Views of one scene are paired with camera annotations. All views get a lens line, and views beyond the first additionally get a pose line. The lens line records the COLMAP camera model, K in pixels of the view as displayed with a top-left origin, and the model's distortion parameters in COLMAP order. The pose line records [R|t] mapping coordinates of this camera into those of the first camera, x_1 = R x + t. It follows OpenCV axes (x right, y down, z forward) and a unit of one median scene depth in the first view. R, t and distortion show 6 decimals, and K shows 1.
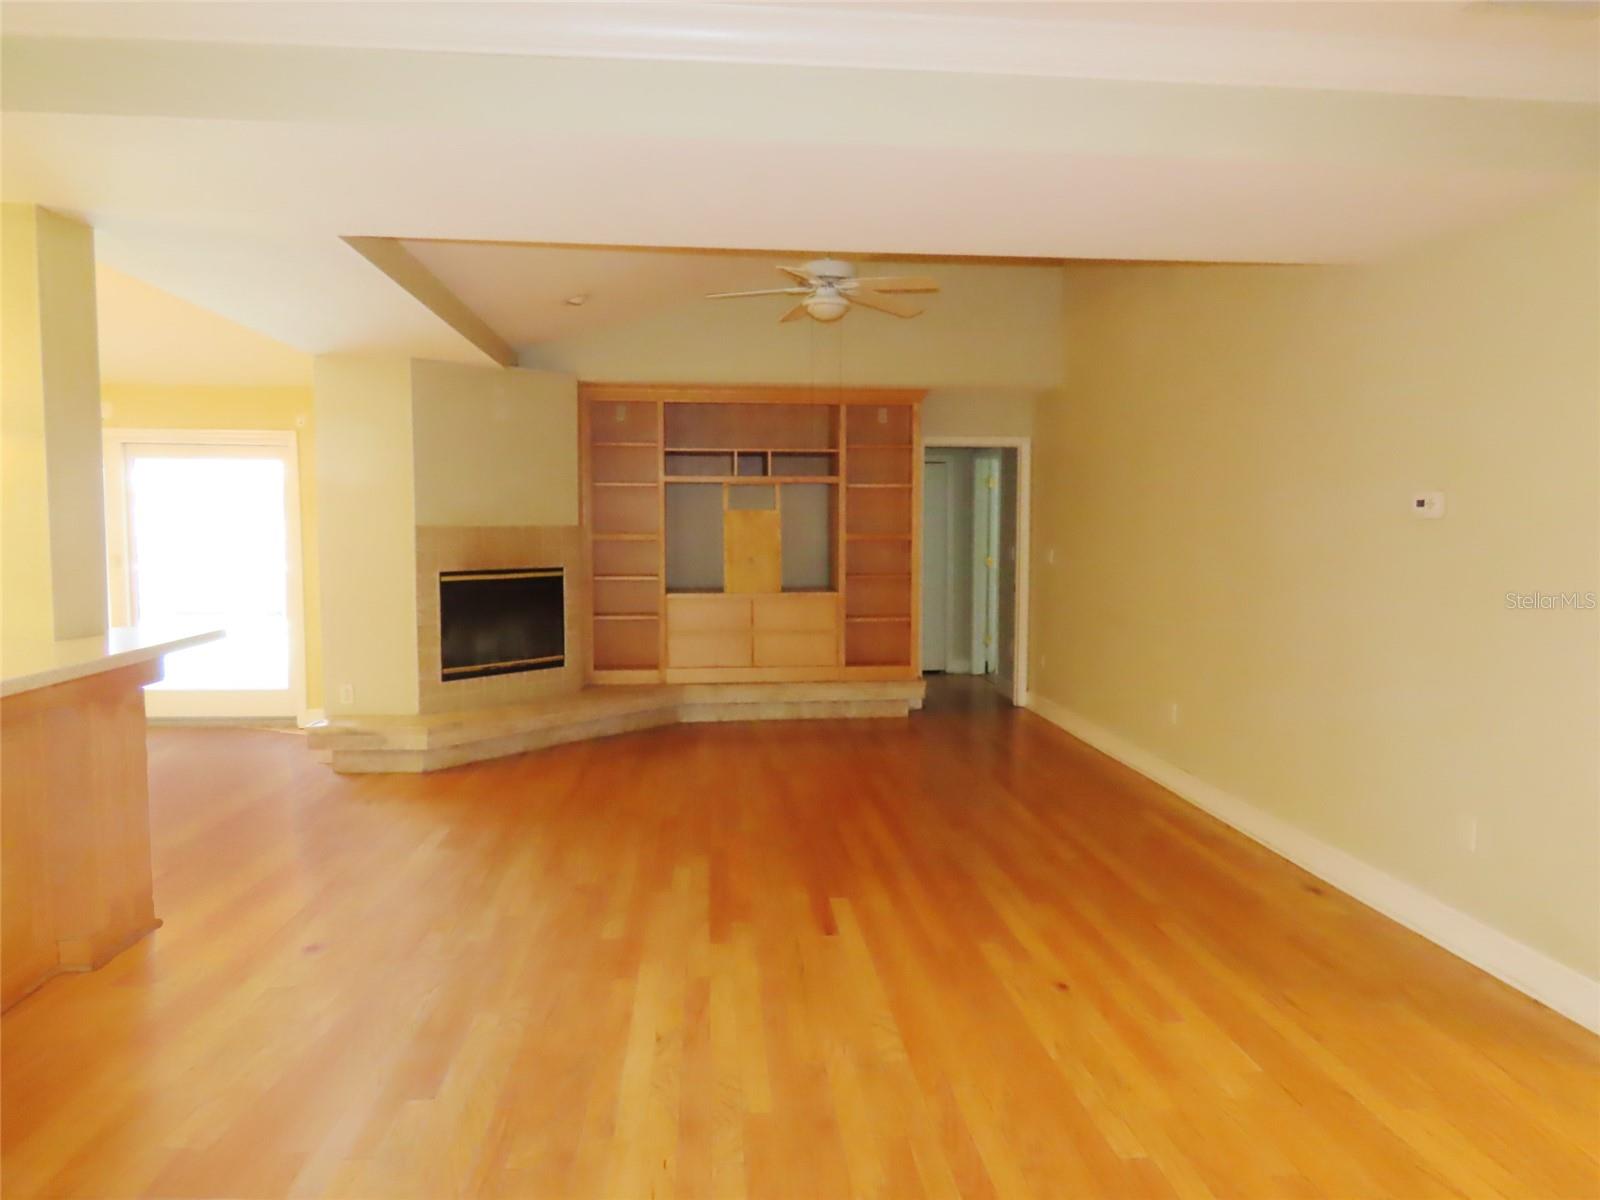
lens RADIAL K [[979.8, 0, 809.7], [0, 979.8, 607.0], [0, 0, 1]] dist [-0.003539, -0.000216]
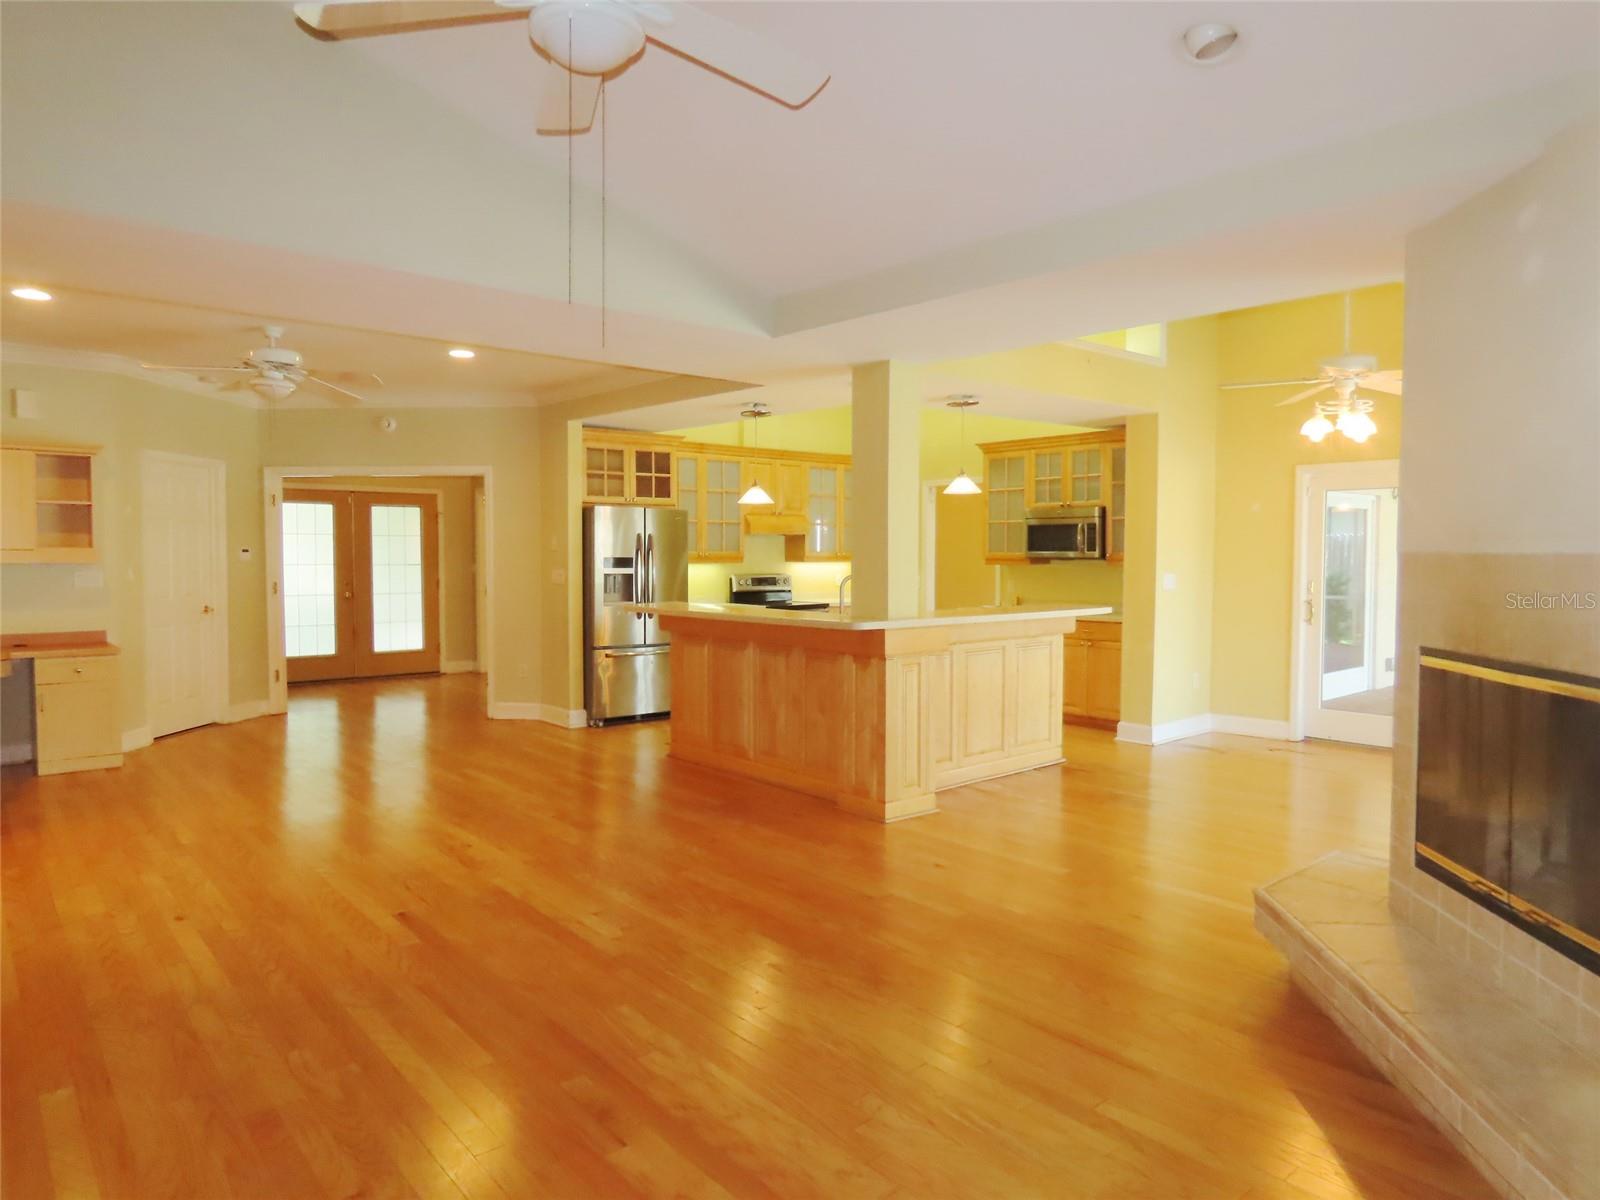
lens RADIAL K [[1006.6, 0, 796.9], [0, 1006.6, 599.5], [0, 0, 1]] dist [-0.009211, 0.000118]
pose [[-0.823010, 0.018642, -0.567721, 0.149908], [-0.053096, 0.992561, 0.109563, -0.087411], [0.565540, 0.120315, -0.815897, 1.108131]]
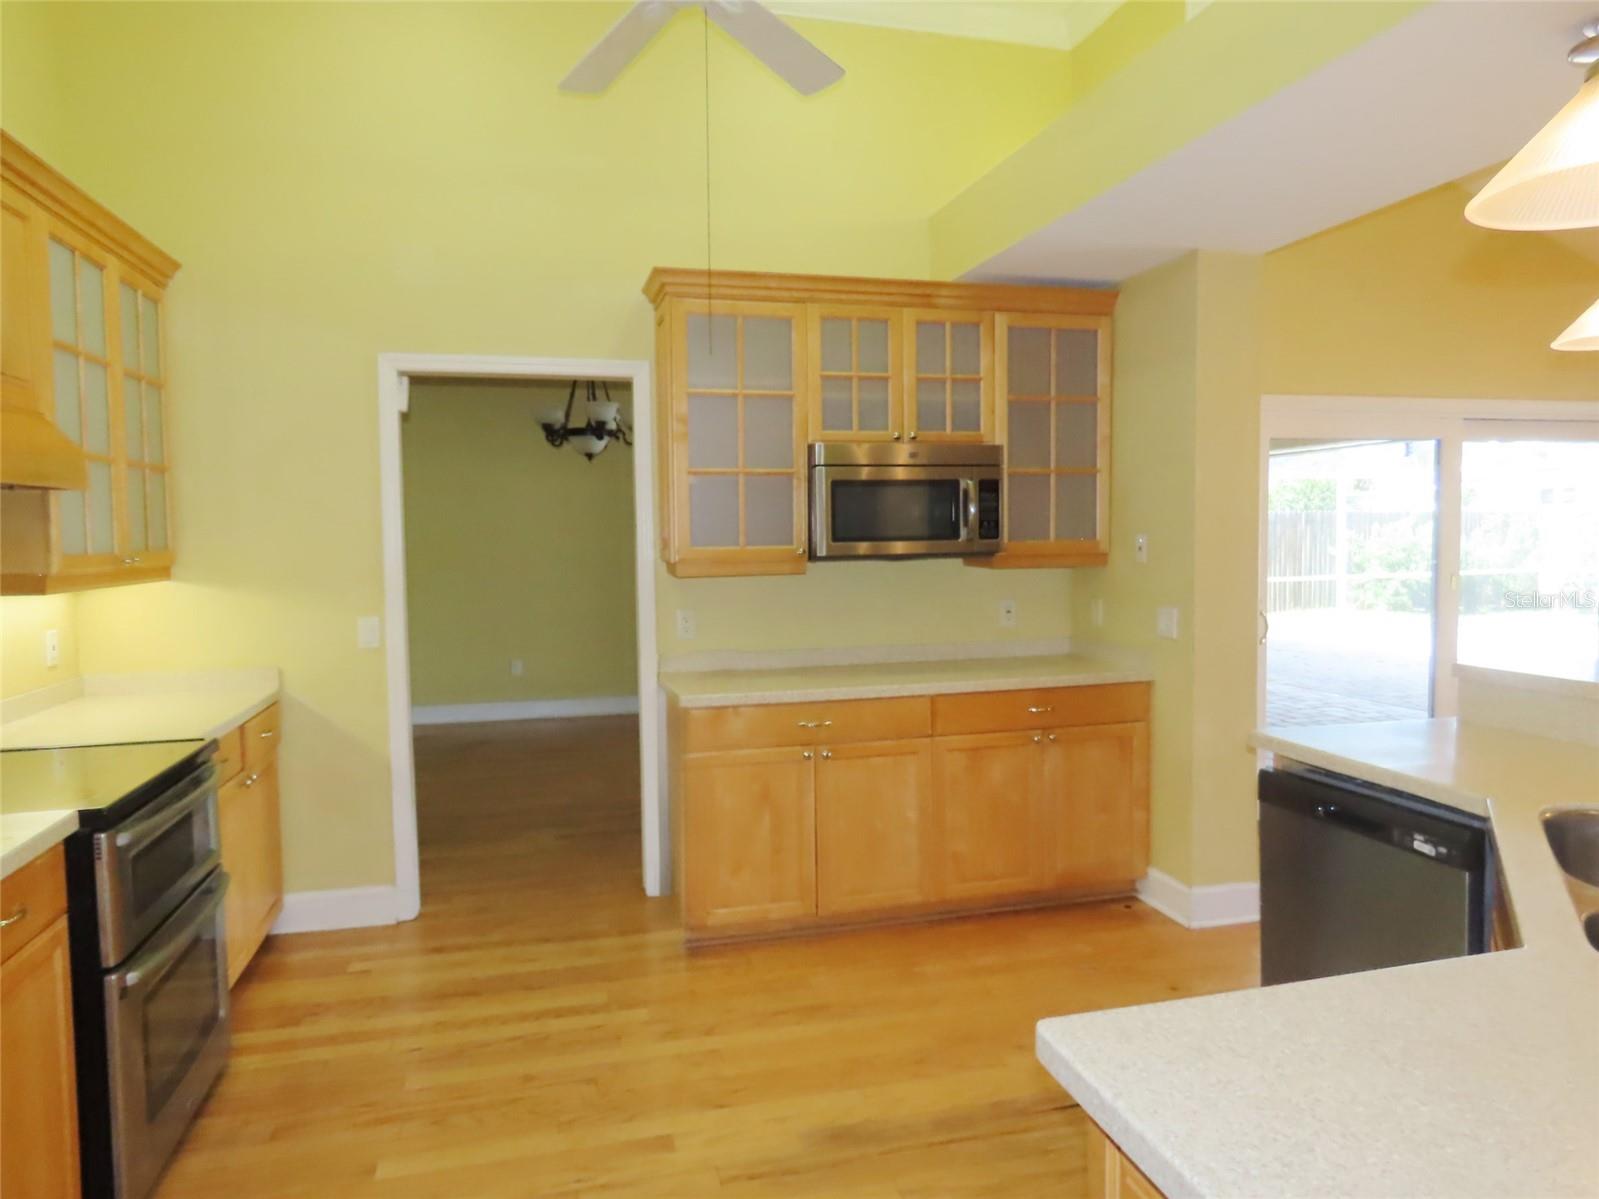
lens RADIAL K [[1031.8, 0, 791.8], [0, 1031.8, 601.1], [0, 0, 1]] dist [-0.008730, 0.001870]
pose [[0.143185, 0.055855, -0.988119, -0.284177], [-0.067179, 0.996652, 0.046603, -0.014147], [0.987413, 0.059708, 0.146458, 0.090467]]
